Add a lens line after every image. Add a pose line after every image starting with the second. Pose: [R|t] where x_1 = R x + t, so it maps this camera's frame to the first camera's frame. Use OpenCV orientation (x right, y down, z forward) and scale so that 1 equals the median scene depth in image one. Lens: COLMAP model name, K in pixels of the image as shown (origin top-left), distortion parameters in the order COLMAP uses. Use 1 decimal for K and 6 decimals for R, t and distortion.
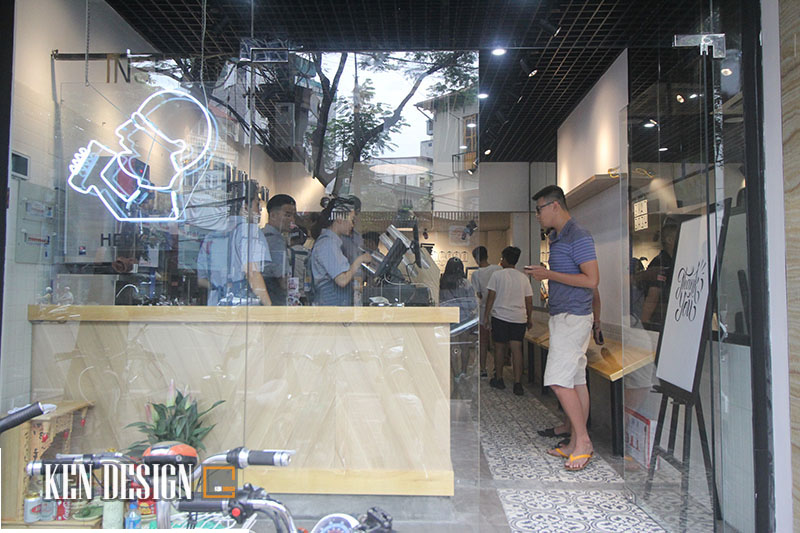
lens RADIAL K [[667.1, 0, 399.5], [0, 667.1, 265.4], [0, 0, 1]] dist [0.008089, 0.001319]
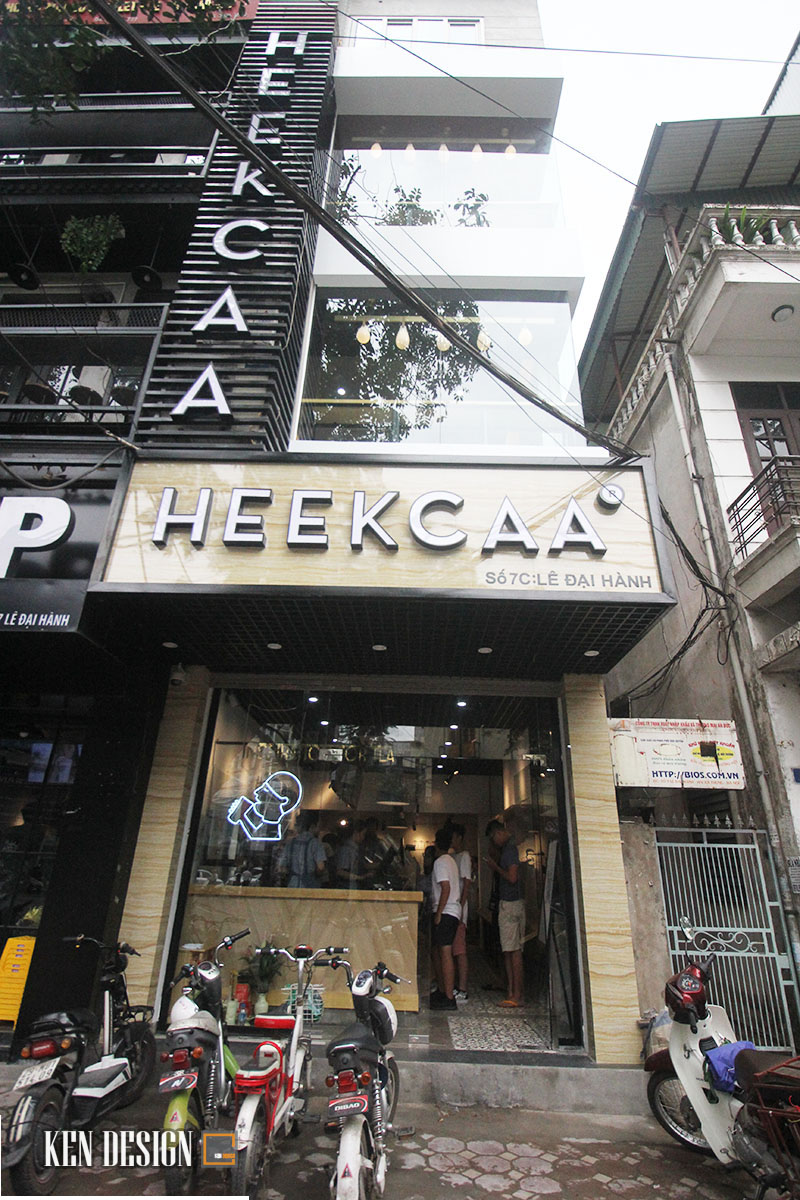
lens RADIAL K [[606.3, 0, 404.0], [0, 606.3, 596.8], [0, 0, 1]] dist [0.000251, -0.000108]
pose [[0.999637, 0.026285, 0.005979, 0.006036], [-0.022077, 0.925575, -0.377920, -0.059679], [-0.015467, 0.377650, 0.925819, -0.893274]]
